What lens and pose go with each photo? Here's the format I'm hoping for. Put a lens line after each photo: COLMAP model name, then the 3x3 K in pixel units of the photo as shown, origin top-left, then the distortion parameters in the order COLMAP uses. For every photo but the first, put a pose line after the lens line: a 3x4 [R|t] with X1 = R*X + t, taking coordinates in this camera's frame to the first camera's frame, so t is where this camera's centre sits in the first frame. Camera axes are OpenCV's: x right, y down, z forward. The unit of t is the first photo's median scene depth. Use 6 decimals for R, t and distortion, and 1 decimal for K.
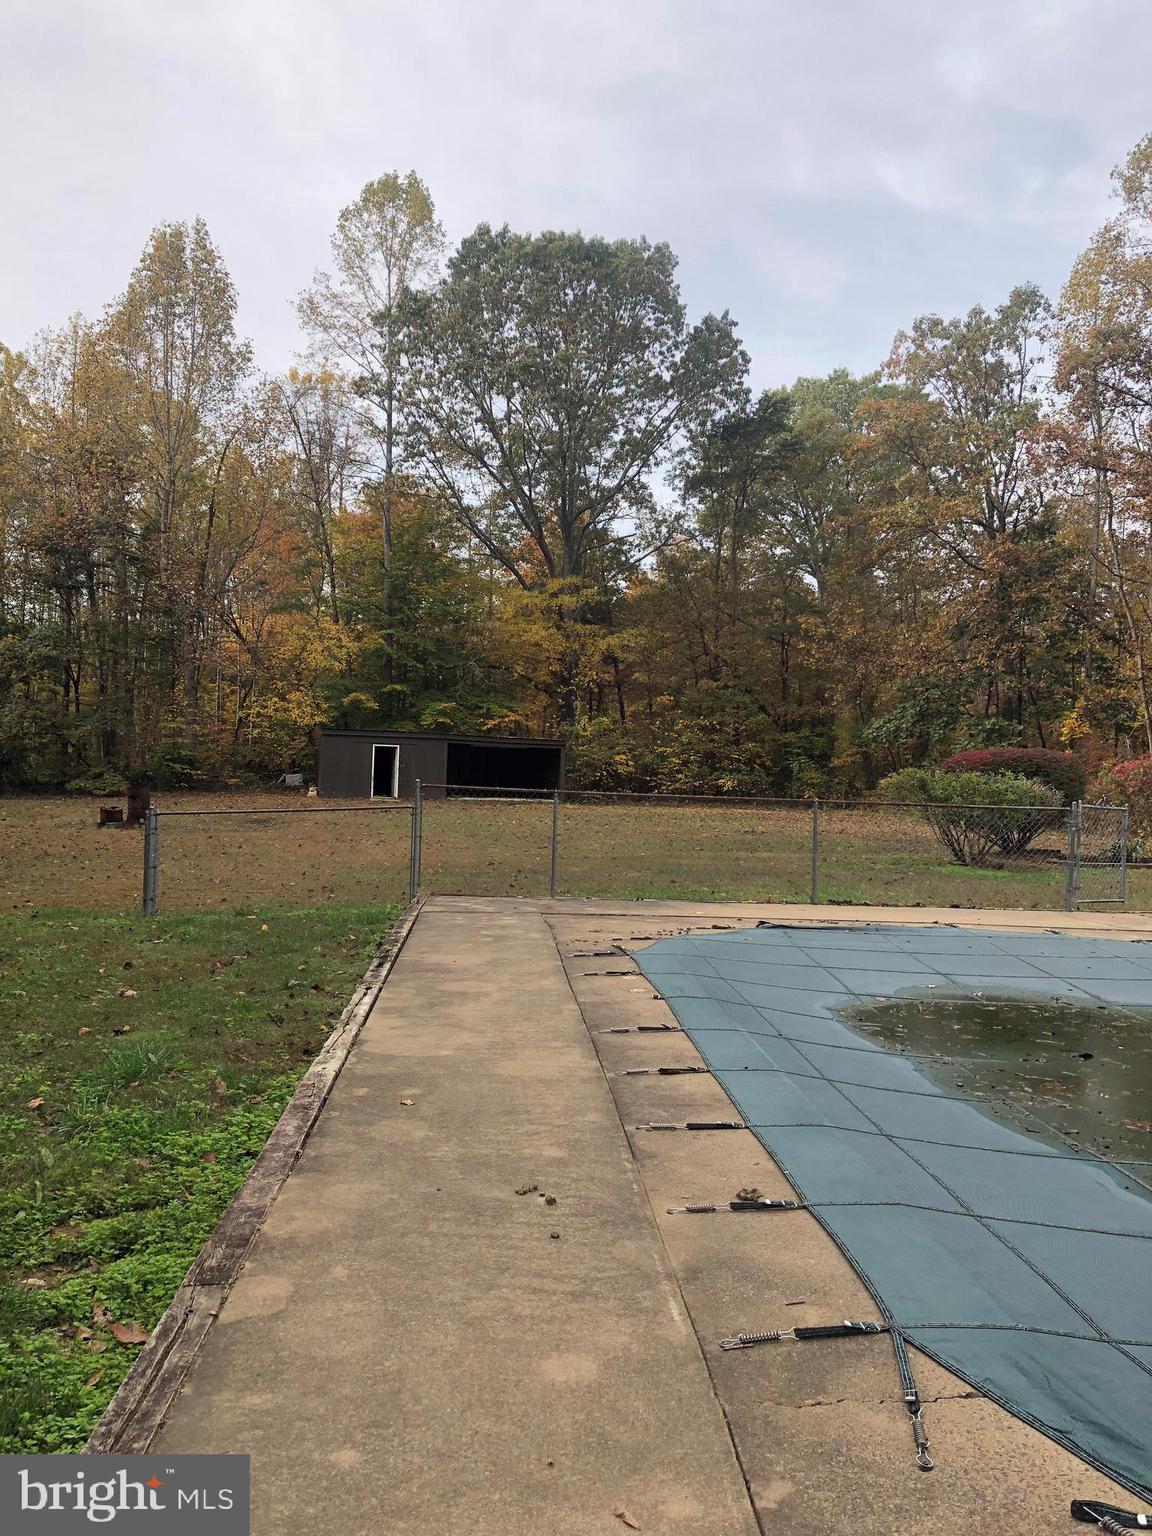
lens RADIAL K [[1248.3, 0, 571.5], [0, 1248.3, 765.0], [0, 0, 1]] dist [0.009771, 0.014492]
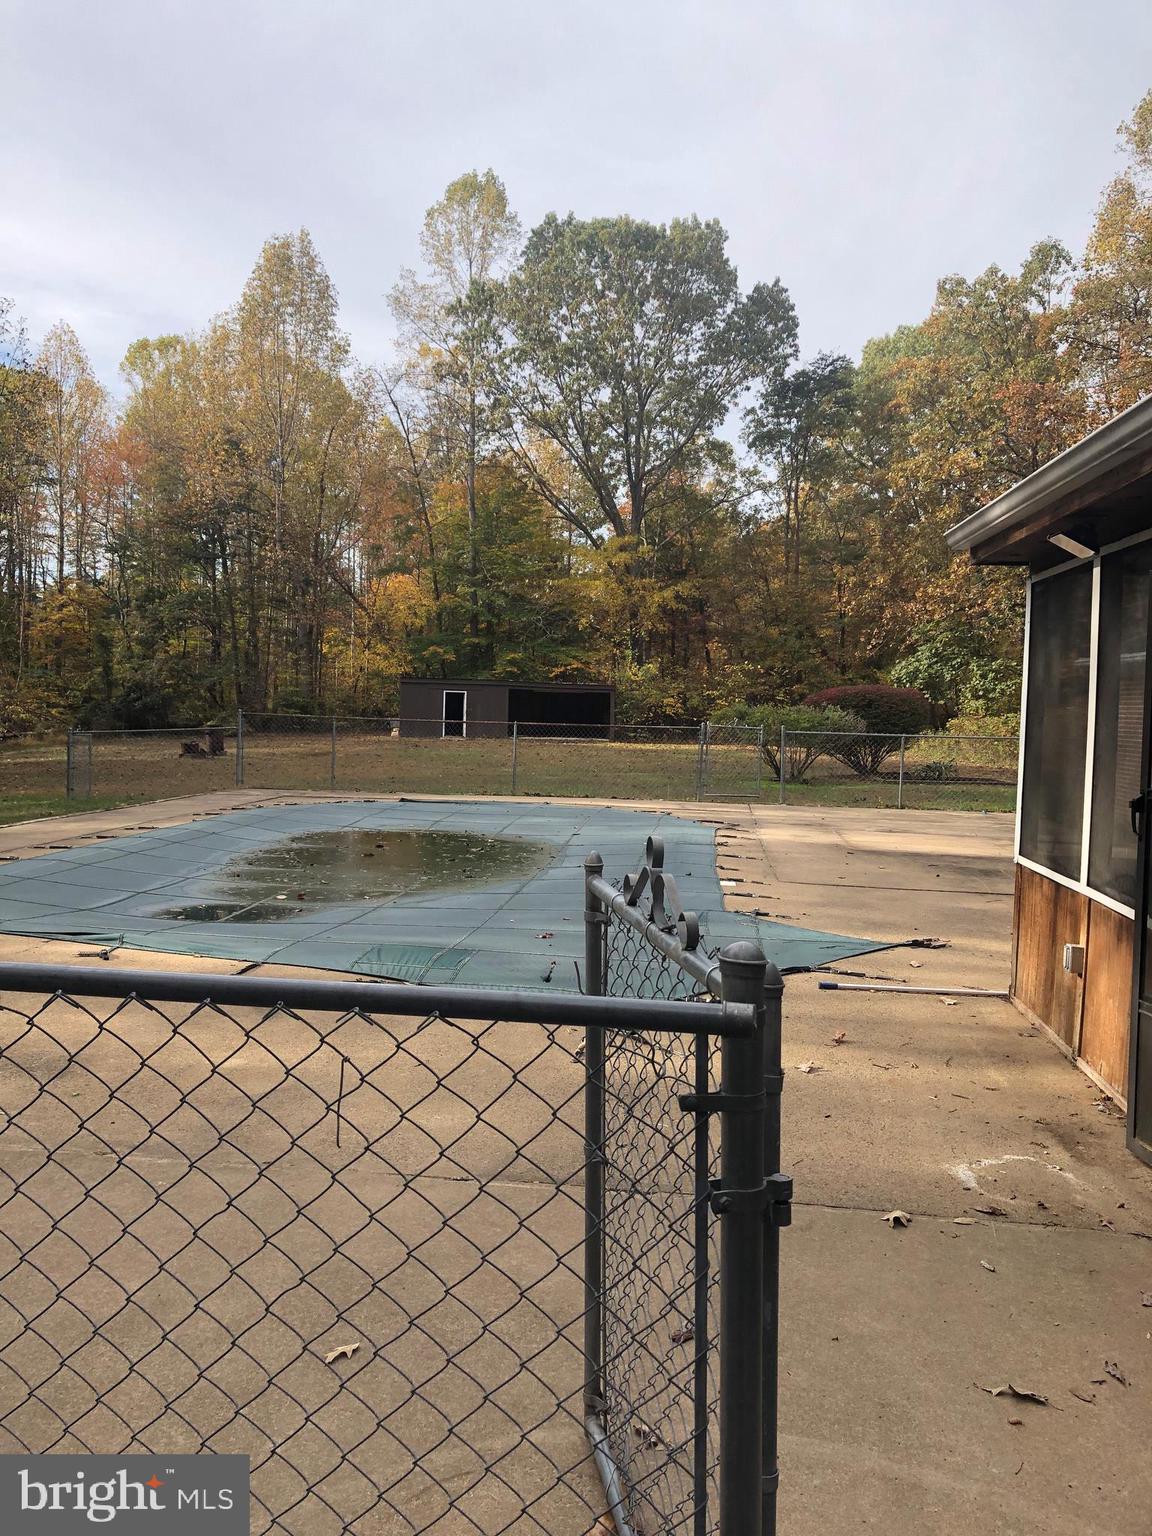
lens RADIAL K [[1292.3, 0, 574.7], [0, 1292.3, 769.1], [0, 0, 1]] dist [0.017263, -0.006972]
pose [[0.983226, 0.001194, -0.182390, 0.159387], [0.006334, 0.999152, 0.040688, 0.007388], [0.182283, -0.041161, 0.982384, -0.131379]]
